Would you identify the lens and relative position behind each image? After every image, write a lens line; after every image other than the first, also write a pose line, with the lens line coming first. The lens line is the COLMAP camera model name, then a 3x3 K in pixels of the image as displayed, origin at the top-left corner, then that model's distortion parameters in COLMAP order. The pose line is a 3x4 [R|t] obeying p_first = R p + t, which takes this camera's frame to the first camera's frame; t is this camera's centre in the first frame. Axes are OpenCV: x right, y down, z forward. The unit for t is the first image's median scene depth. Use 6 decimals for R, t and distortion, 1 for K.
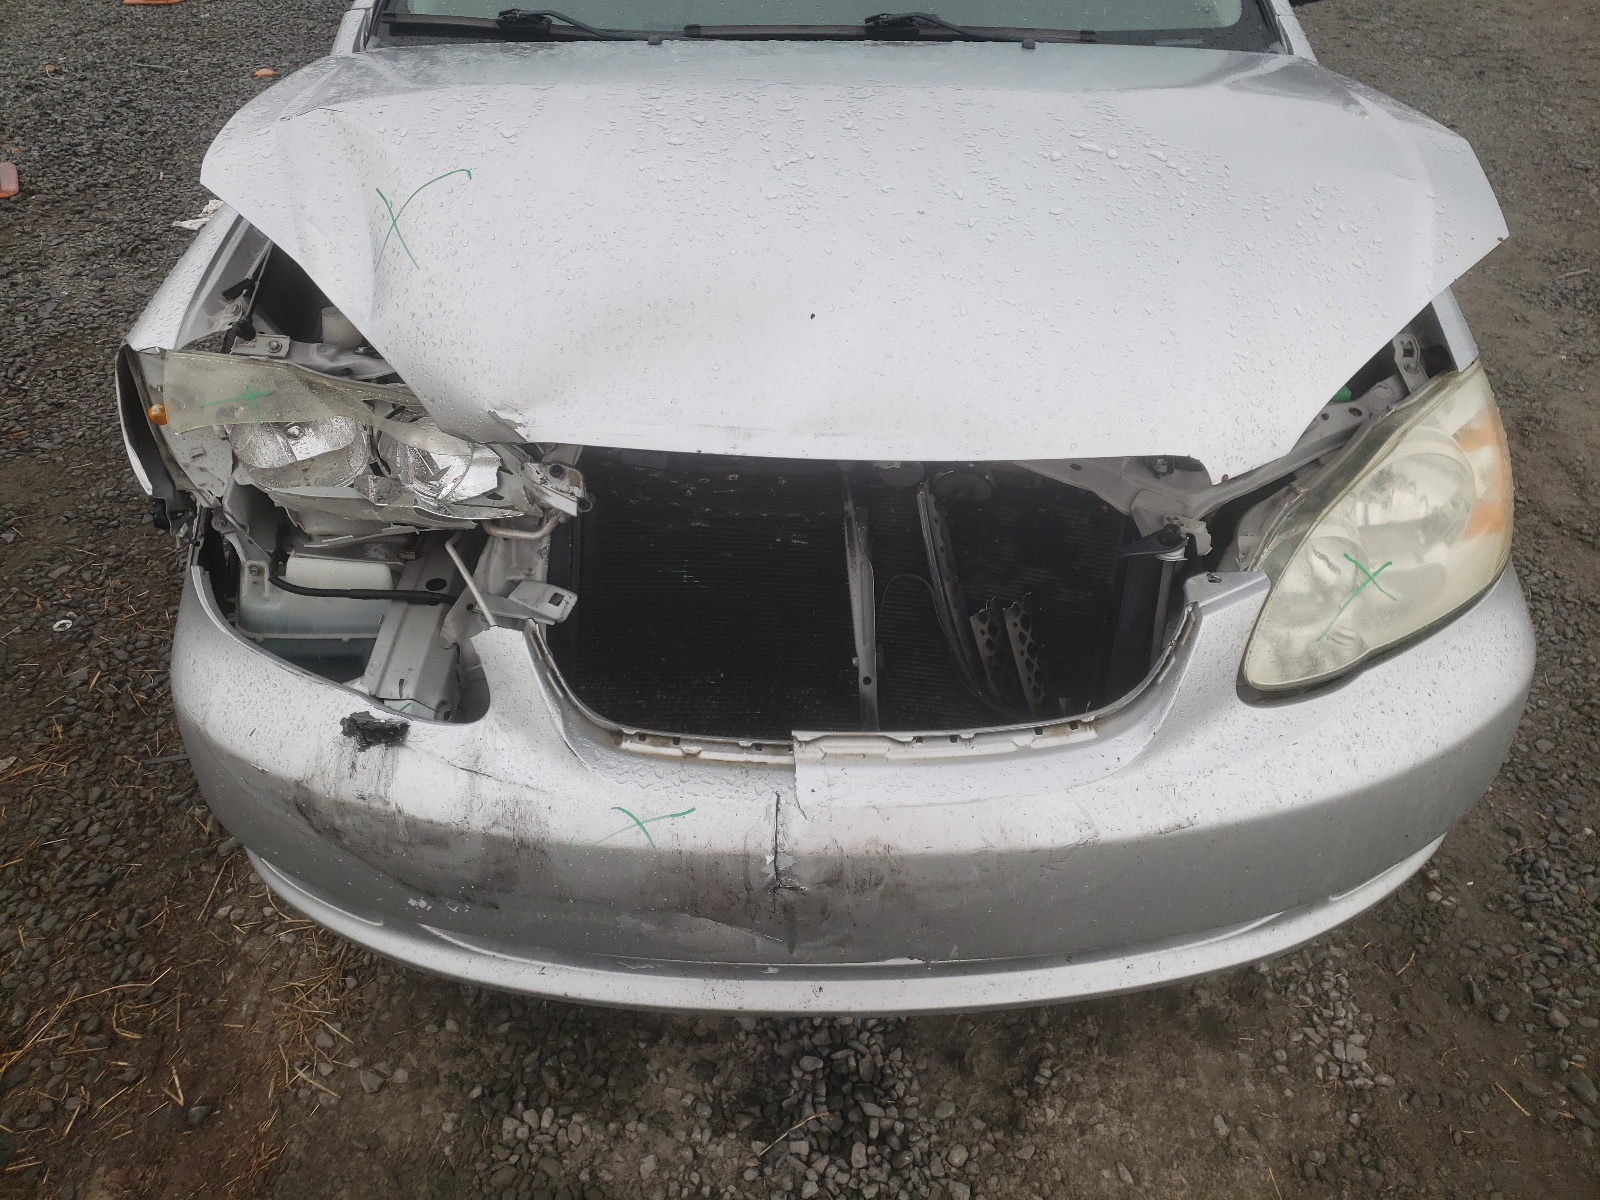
lens RADIAL K [[1238.9, 0, 799.8], [0, 1238.9, 545.3], [0, 0, 1]] dist [0.028059, -0.003214]
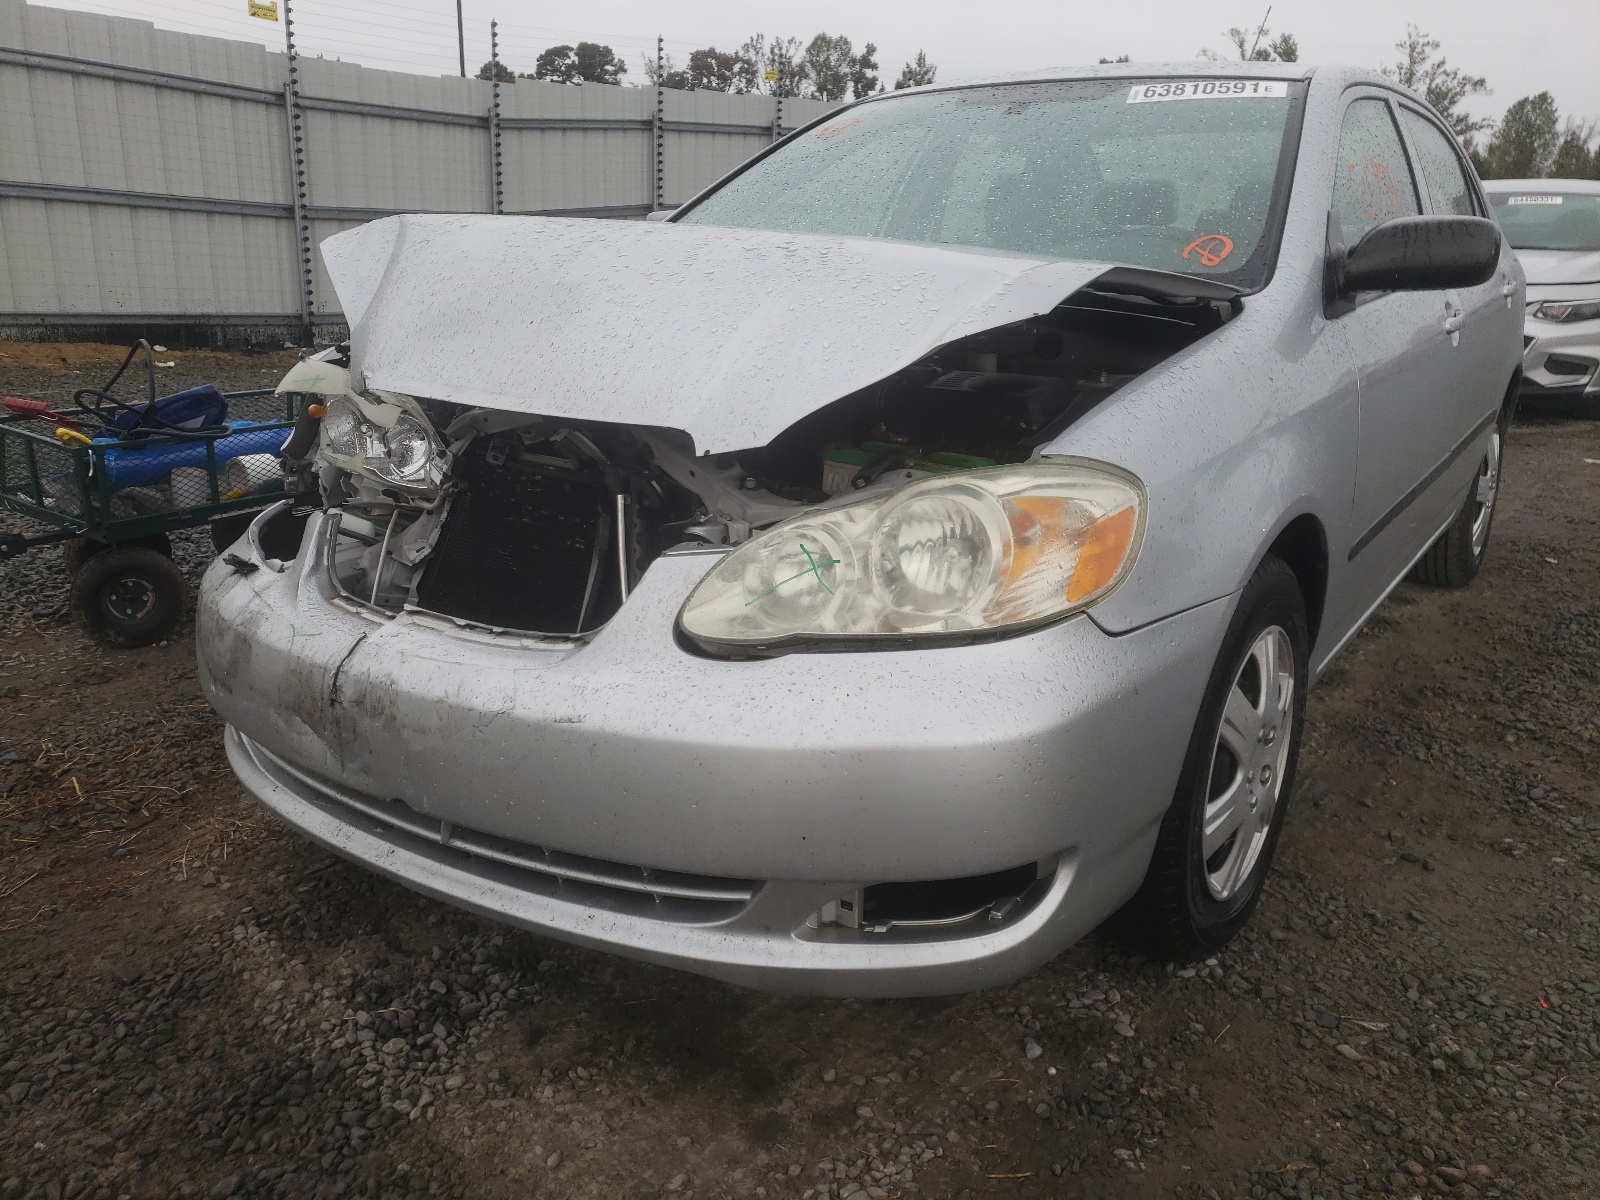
lens RADIAL K [[1200.6, 0, 832.3], [0, 1200.6, 601.9], [0, 0, 1]] dist [0.031508, -0.001253]
pose [[0.820715, 0.157901, -0.549084, 0.946971], [-0.341780, 0.905815, -0.250371, 0.279573], [0.457835, 0.393149, 0.797384, 0.166754]]
